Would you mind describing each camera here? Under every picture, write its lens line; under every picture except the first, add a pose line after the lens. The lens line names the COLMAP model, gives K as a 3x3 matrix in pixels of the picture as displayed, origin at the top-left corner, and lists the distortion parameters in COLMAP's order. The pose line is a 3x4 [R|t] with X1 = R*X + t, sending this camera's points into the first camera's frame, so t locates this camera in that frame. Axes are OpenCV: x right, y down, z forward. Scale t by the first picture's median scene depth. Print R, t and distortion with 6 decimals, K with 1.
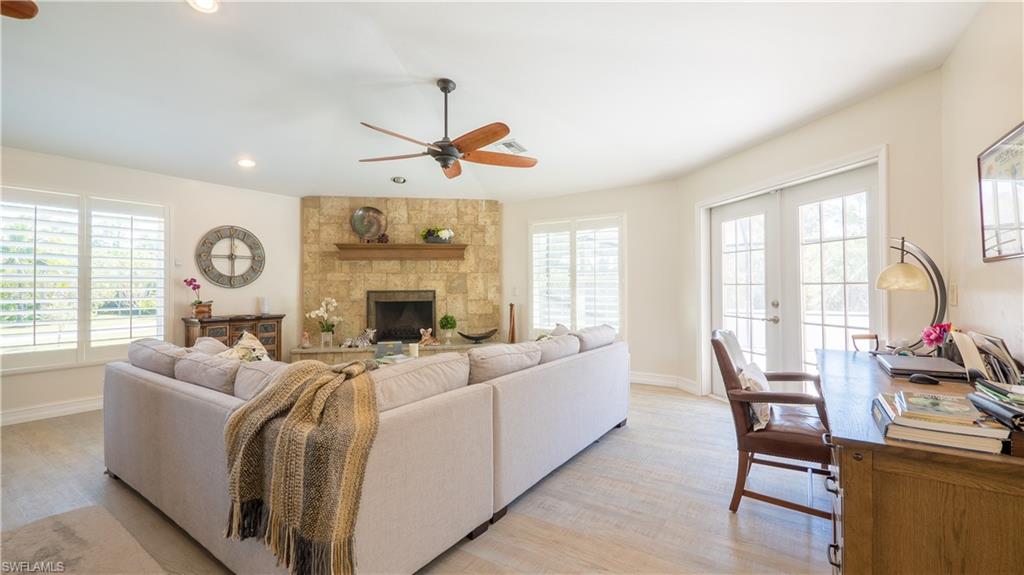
lens RADIAL K [[430.2, 0, 509.3], [0, 430.2, 280.7], [0, 0, 1]] dist [-0.006599, 0.001001]
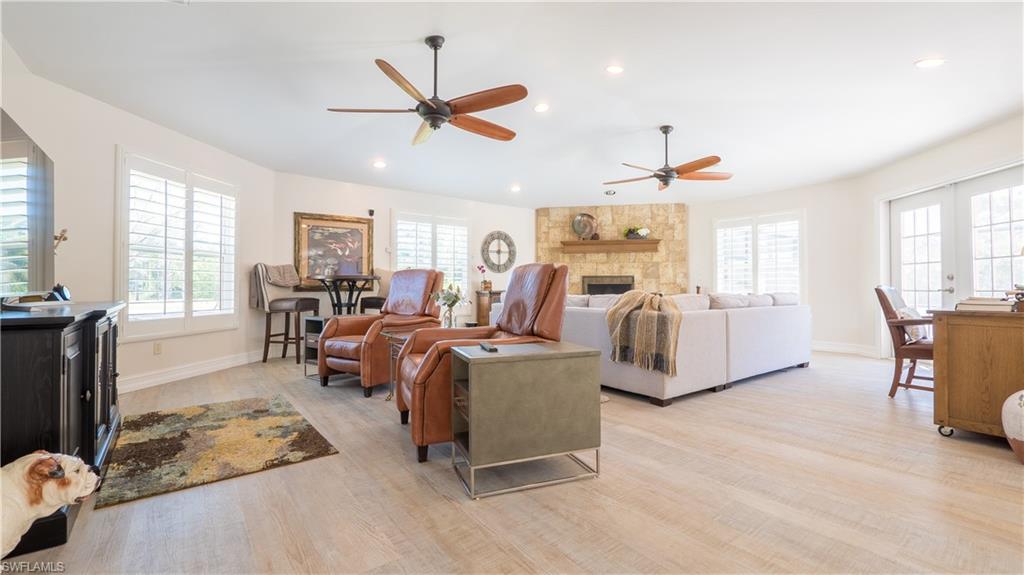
lens RADIAL K [[430.2, 0, 512.2], [0, 430.2, 280.9], [0, 0, 1]] dist [-0.006599, 0.001001]
pose [[0.948123, -0.000578, -0.317903, -0.132219], [-0.000773, 0.999991, -0.004122, 0.053010], [0.317903, 0.004154, 0.948114, -0.413569]]
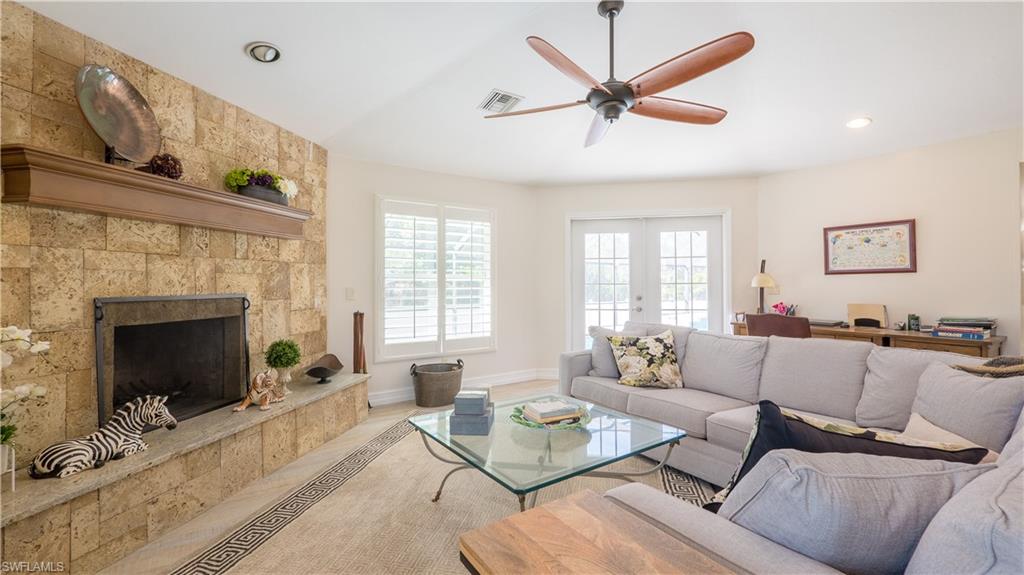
lens RADIAL K [[430.2, 0, 515.7], [0, 430.2, 282.6], [0, 0, 1]] dist [-0.006599, 0.001001]
pose [[0.370863, 0.006969, 0.928661, -0.634898], [-0.008223, 0.999957, -0.004220, 0.010175], [-0.928651, -0.006071, 0.370905, 0.640760]]
